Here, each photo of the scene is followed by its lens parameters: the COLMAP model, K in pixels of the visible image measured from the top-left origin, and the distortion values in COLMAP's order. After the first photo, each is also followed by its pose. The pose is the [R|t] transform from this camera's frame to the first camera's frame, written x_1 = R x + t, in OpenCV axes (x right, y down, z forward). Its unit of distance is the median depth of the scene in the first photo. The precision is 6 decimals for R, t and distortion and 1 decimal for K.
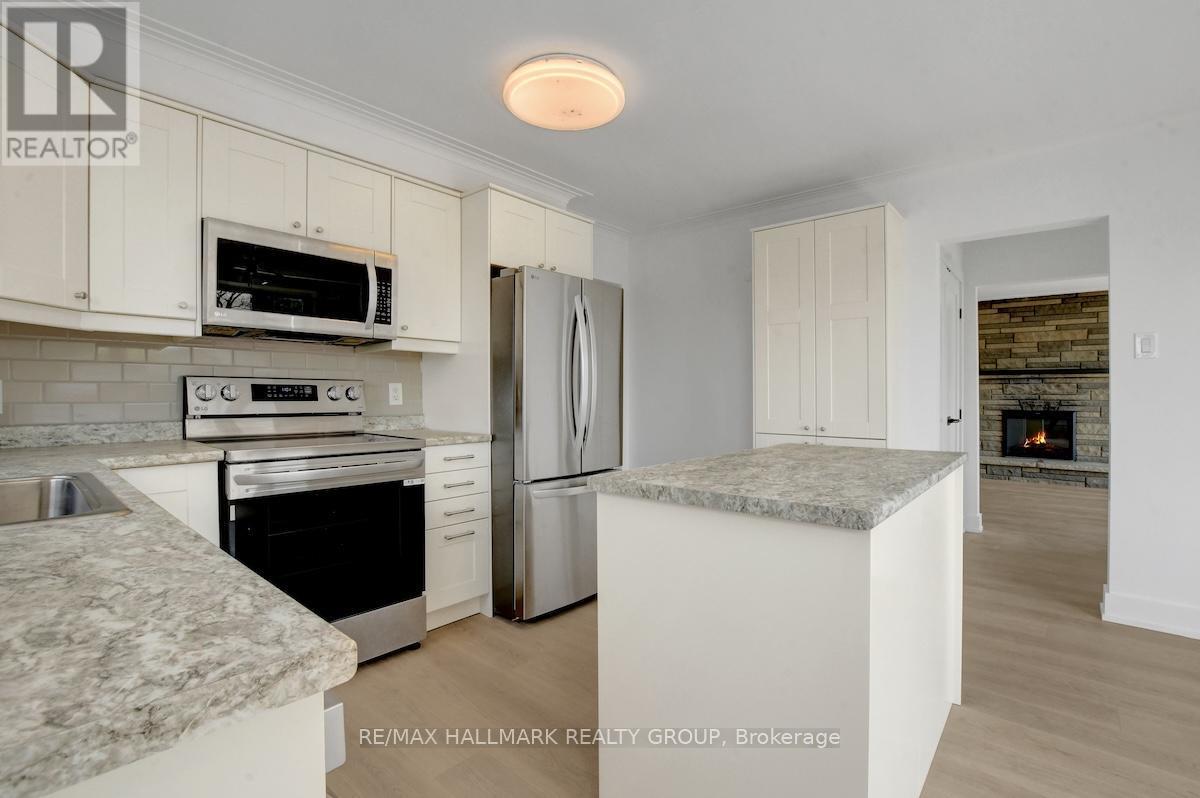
lens RADIAL K [[543.3, 0, 602.7], [0, 543.3, 394.8], [0, 0, 1]] dist [-0.022374, -0.000115]
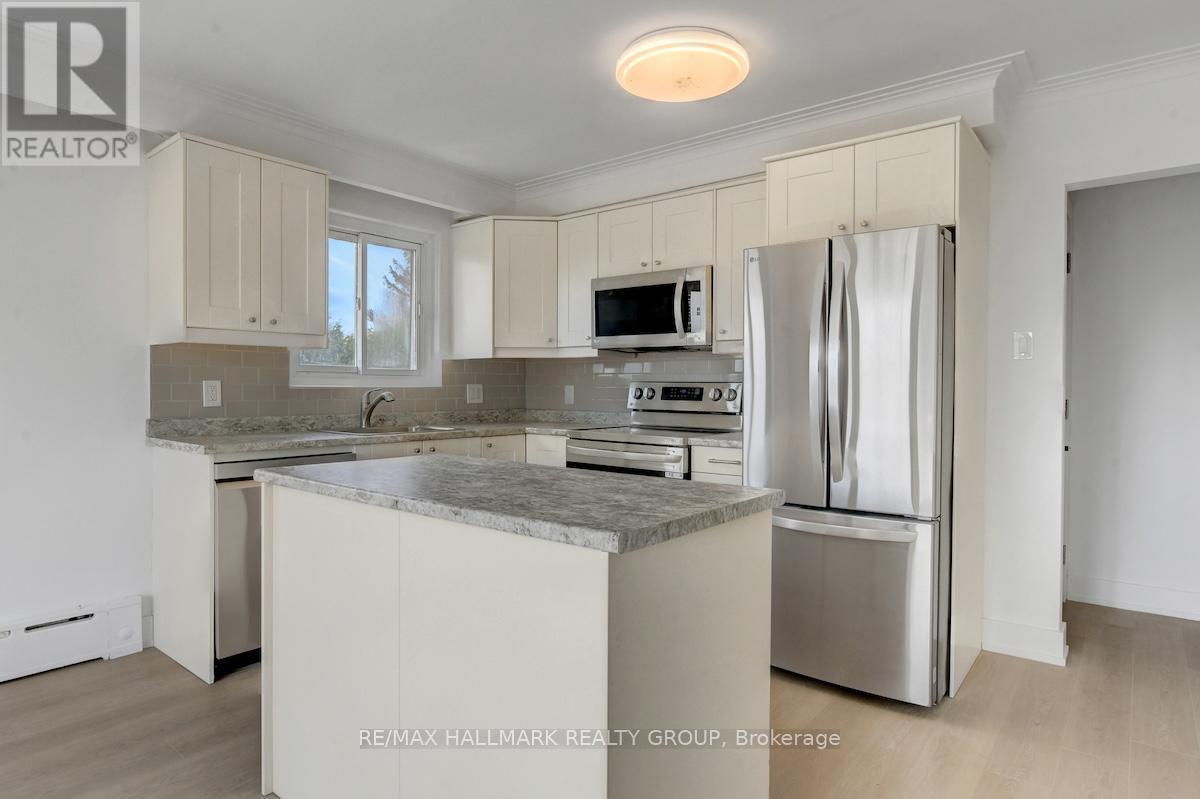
lens RADIAL K [[681.2, 0, 581.6], [0, 681.2, 393.9], [0, 0, 1]] dist [0.000805, 0.000583]
pose [[0.011009, 0.006912, -0.999916, 1.015788], [-0.008885, 0.999937, 0.006814, -0.012587], [0.999900, 0.008809, 0.011070, 0.788099]]
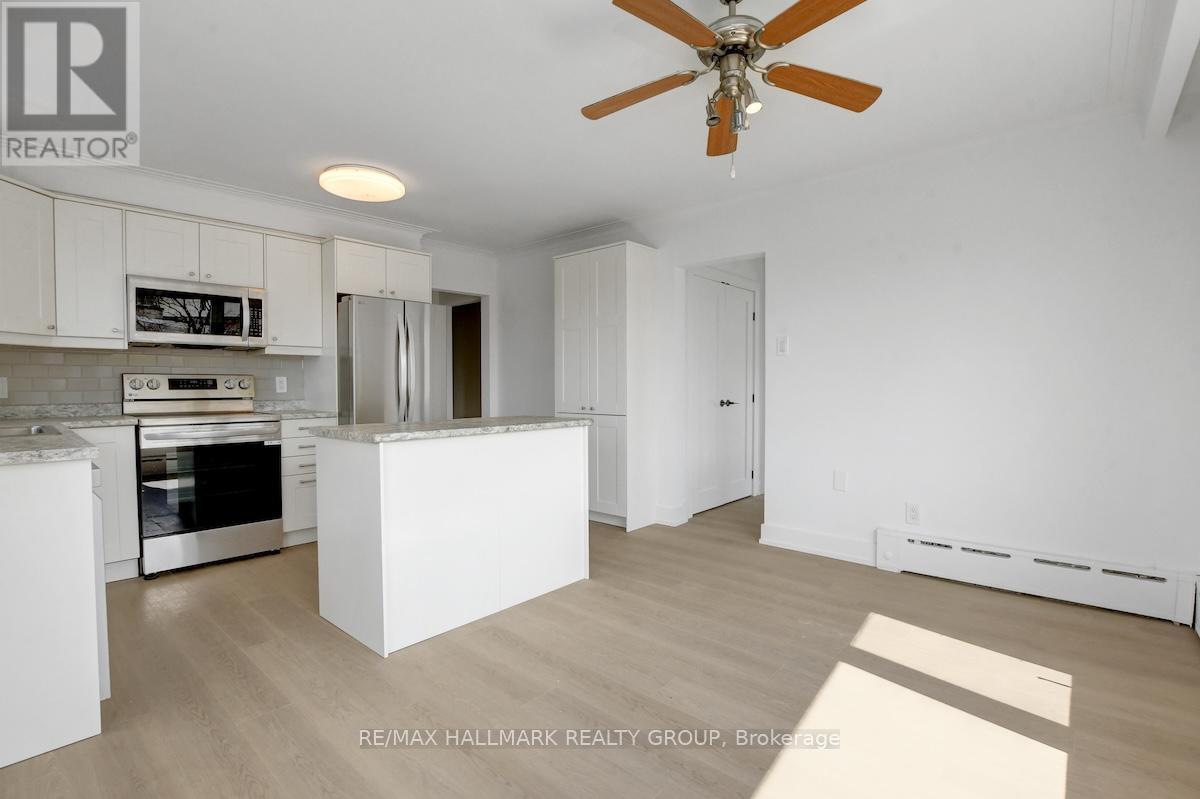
lens RADIAL K [[573.3, 0, 600.6], [0, 573.3, 392.9], [0, 0, 1]] dist [-0.019777, 0.000248]
pose [[0.999340, -0.006134, -0.035794, 0.609052], [0.006615, 0.999889, 0.013341, 0.007154], [0.035708, -0.013569, 0.999270, -0.536722]]
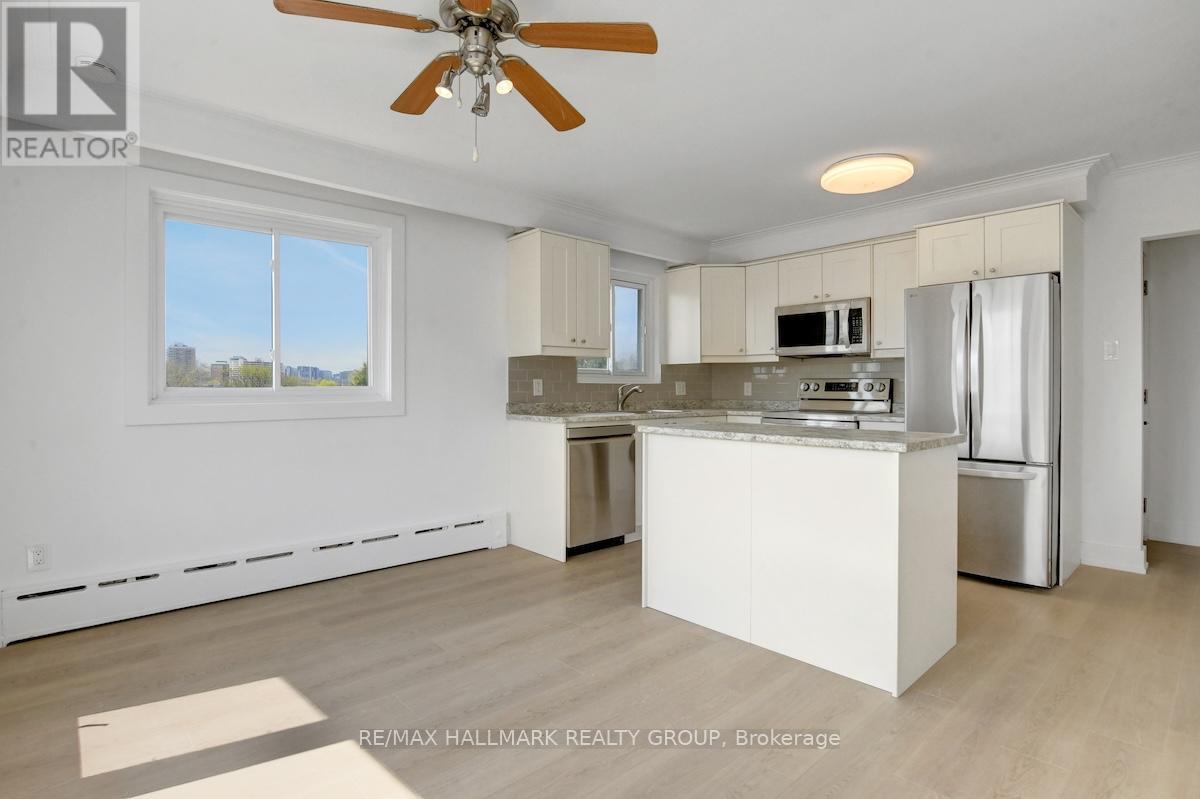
lens RADIAL K [[584.2, 0, 597.4], [0, 584.2, 388.8], [0, 0, 1]] dist [-0.002553, -0.000254]
pose [[-0.129206, -0.003051, -0.991613, 1.450738], [-0.005159, 0.999984, -0.002404, 0.011175], [0.991604, 0.004805, -0.129219, 0.483808]]
